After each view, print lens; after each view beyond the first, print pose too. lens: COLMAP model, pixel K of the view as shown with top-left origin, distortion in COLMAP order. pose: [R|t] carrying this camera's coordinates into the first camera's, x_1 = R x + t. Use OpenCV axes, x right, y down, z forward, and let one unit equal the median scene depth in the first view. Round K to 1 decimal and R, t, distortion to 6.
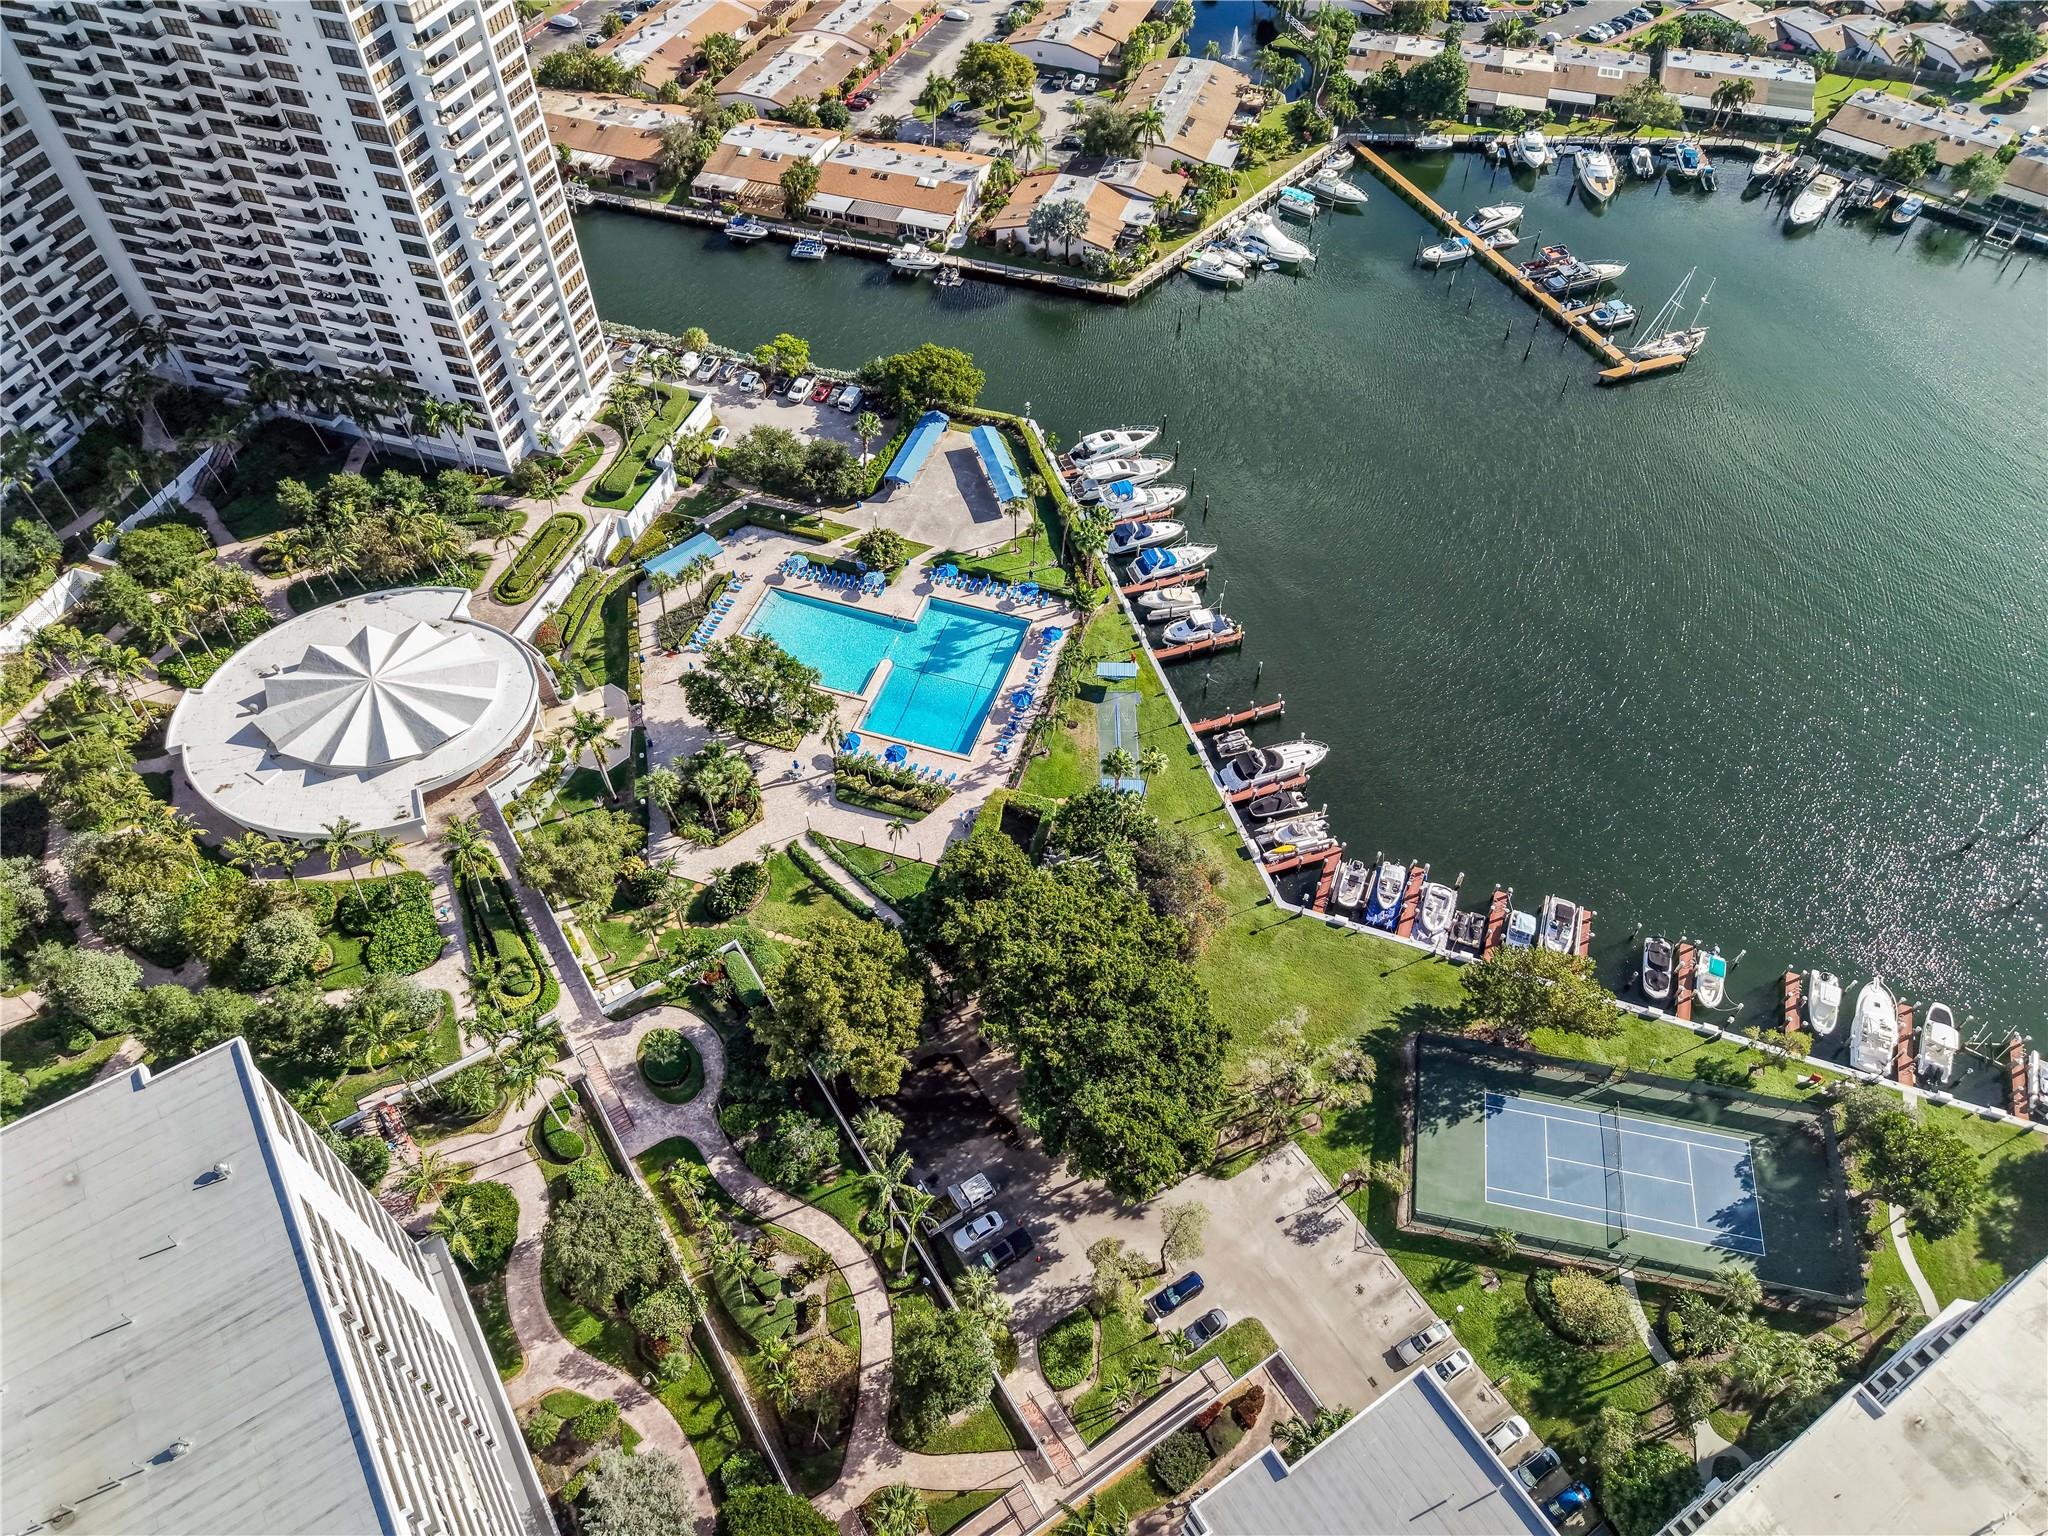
lens RADIAL K [[1384.2, 0, 1015.8], [0, 1384.2, 768.6], [0, 0, 1]] dist [0.013060, -0.013041]
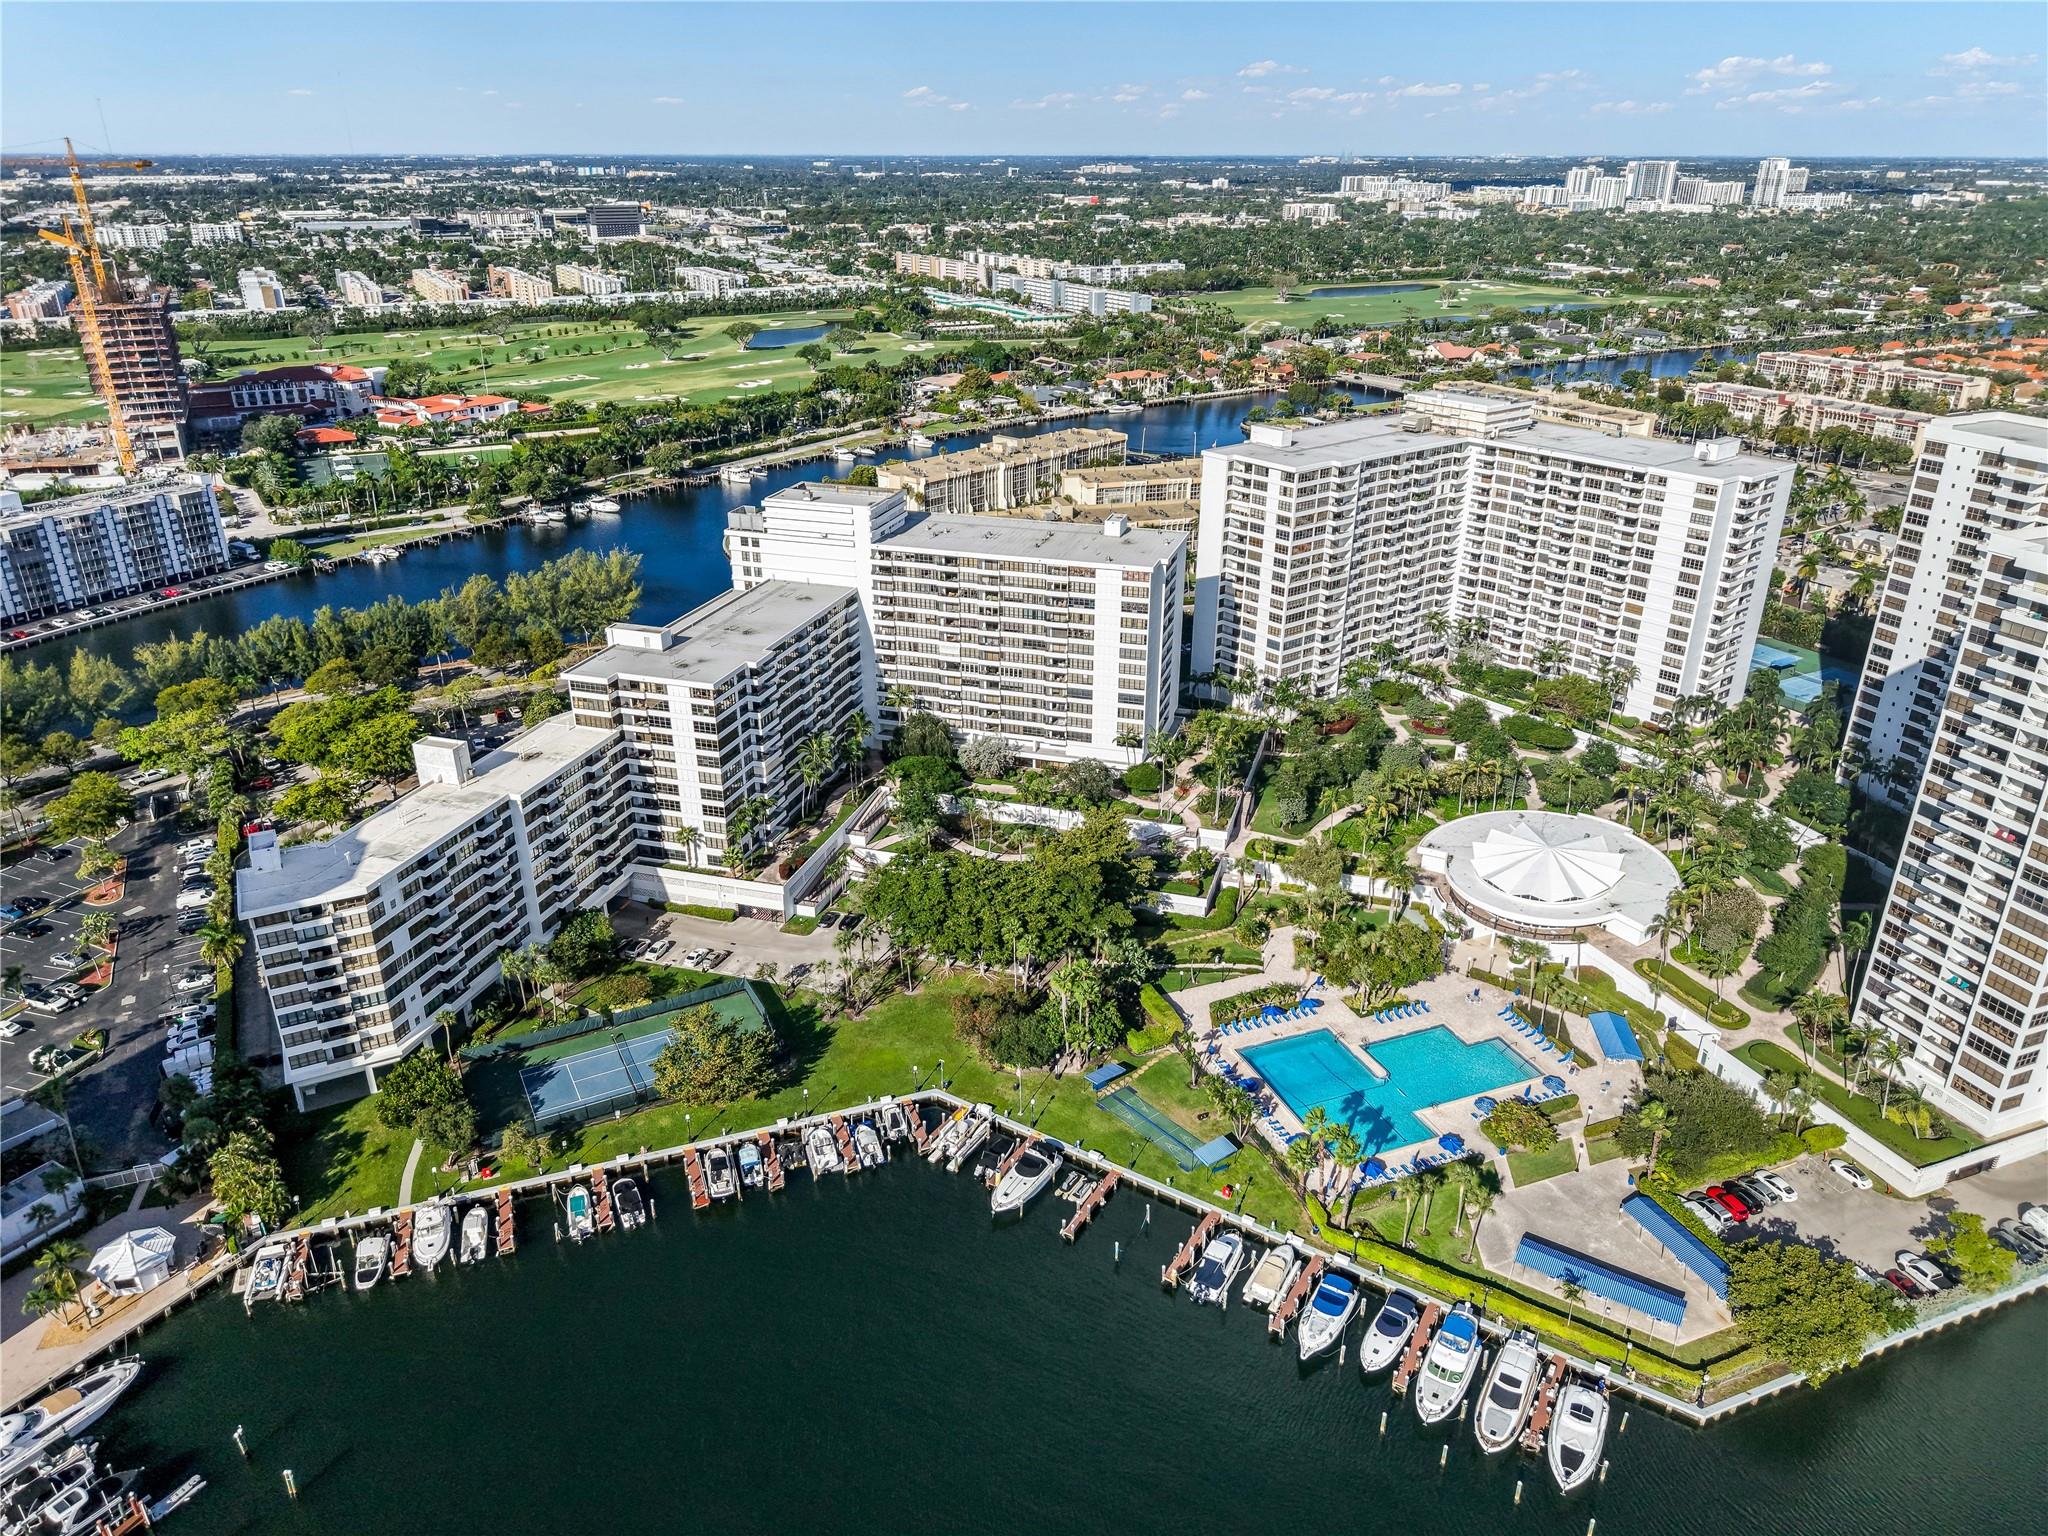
lens RADIAL K [[1384.2, 0, 992.9], [0, 1384.2, 778.4], [0, 0, 1]] dist [0.013060, -0.013041]
pose [[-0.775756, 0.268710, -0.570962, 0.454448], [-0.478776, 0.338774, 0.809942, -0.583997], [0.411066, 0.901680, -0.134154, 0.565480]]
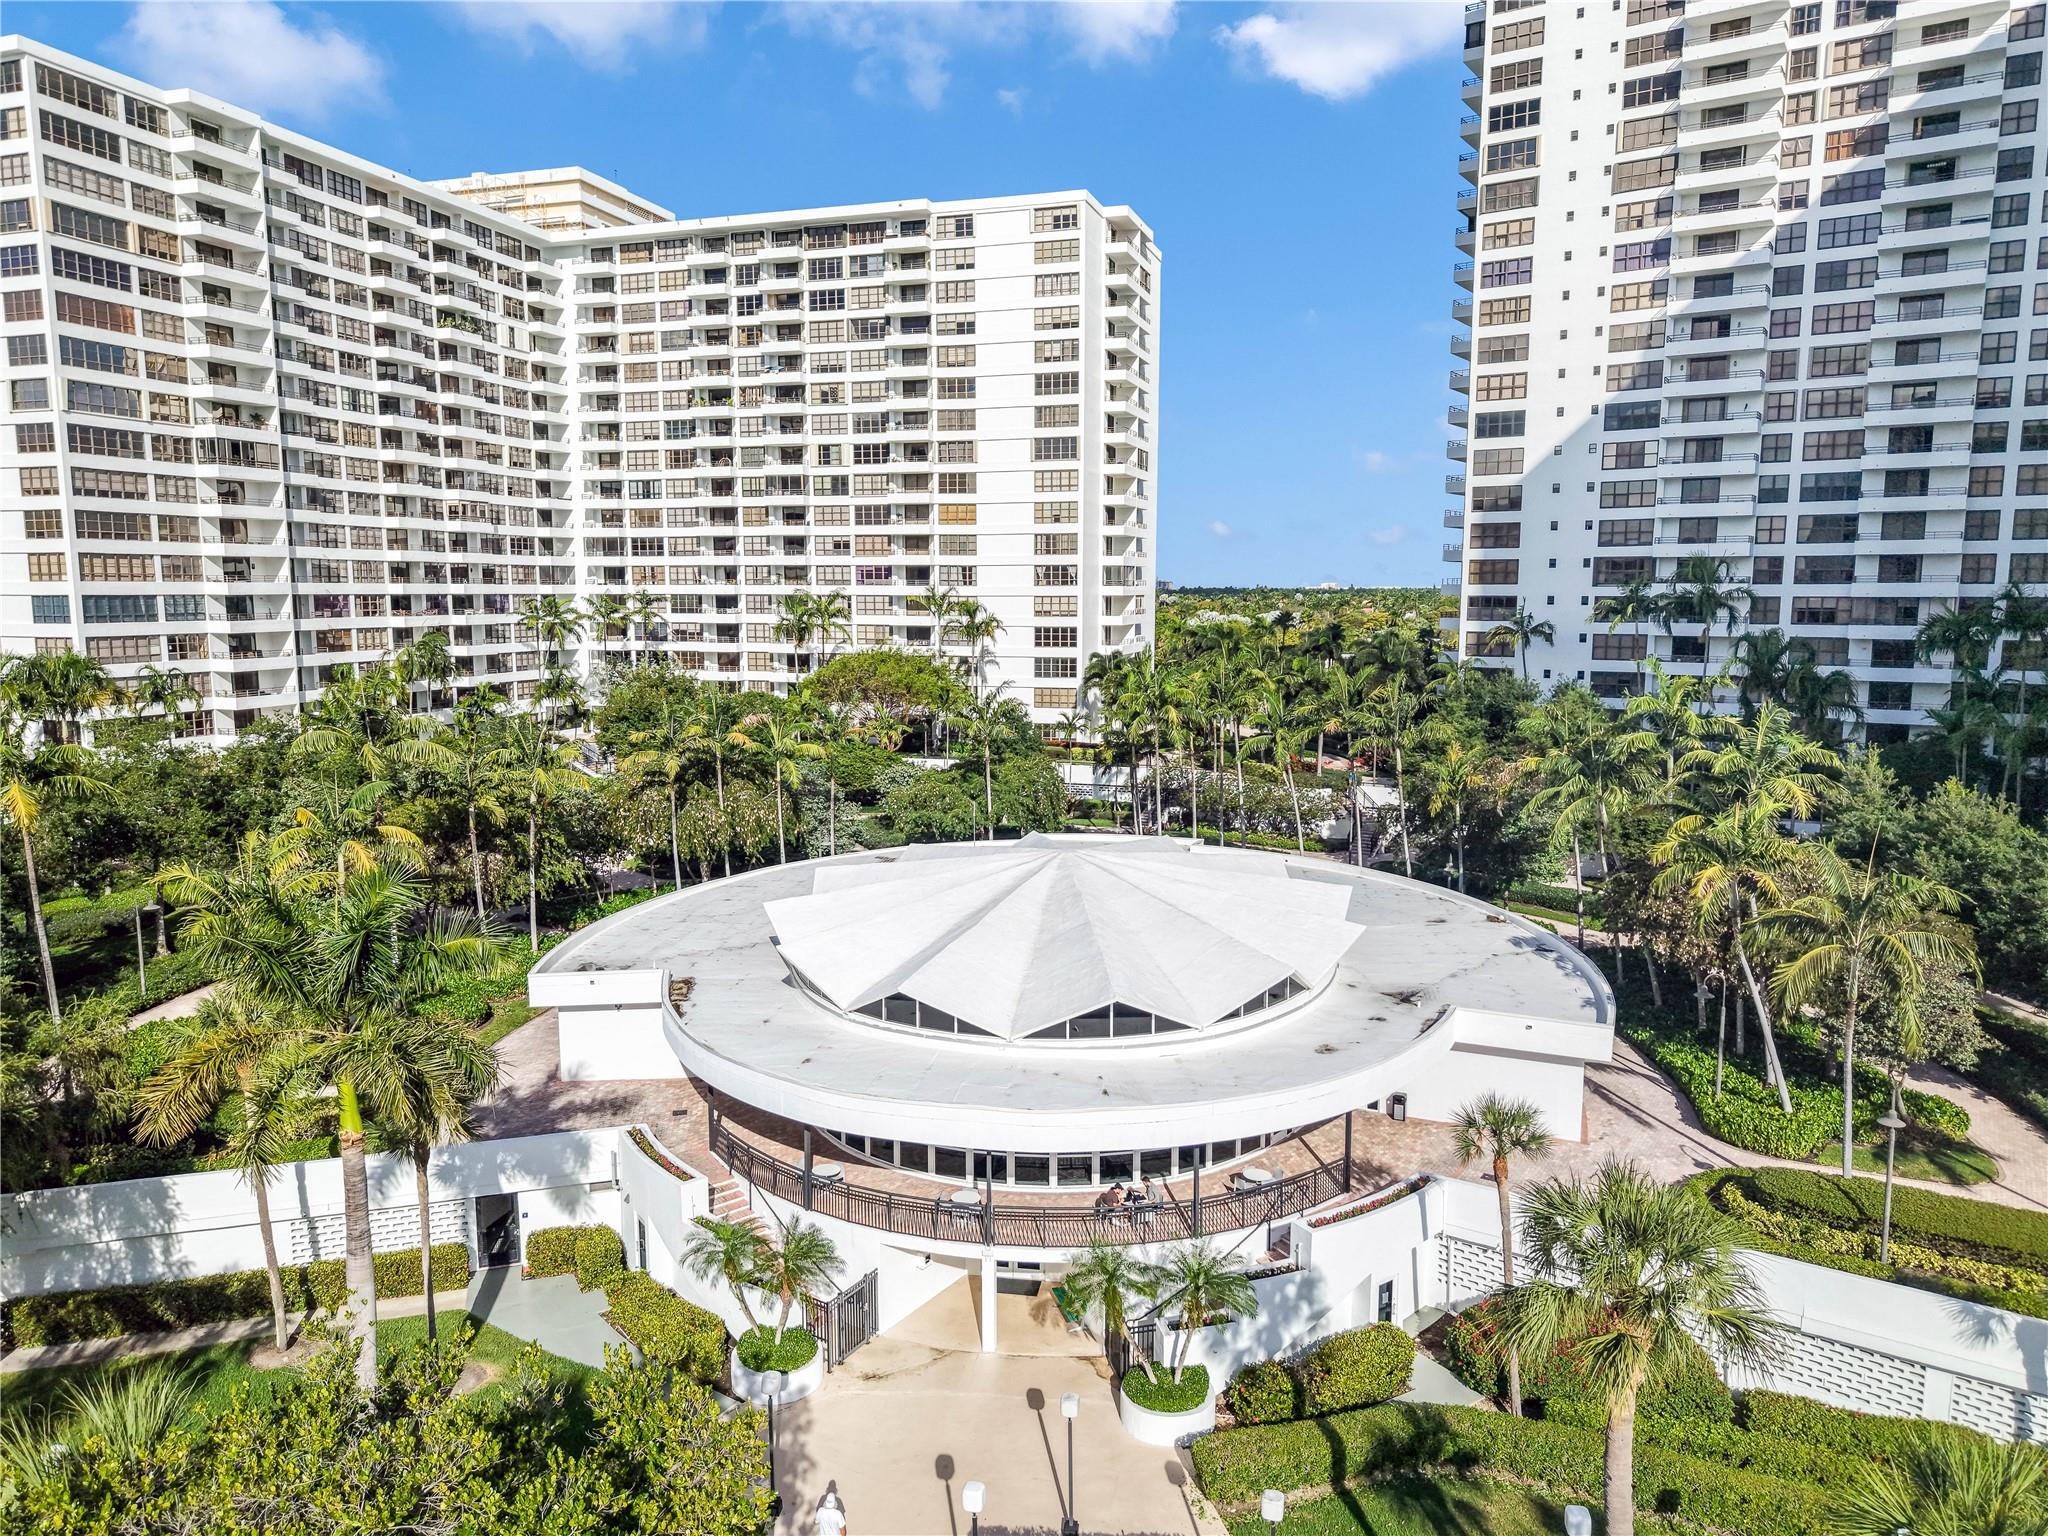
lens RADIAL K [[1384.2, 0, 1015.5], [0, 1384.2, 773.8], [0, 0, 1]] dist [0.013060, -0.013041]
pose [[-0.273052, 0.124757, -0.953876, -0.090334], [-0.738363, 0.608421, 0.290935, -0.103519], [0.616654, 0.783747, -0.074015, 0.631415]]
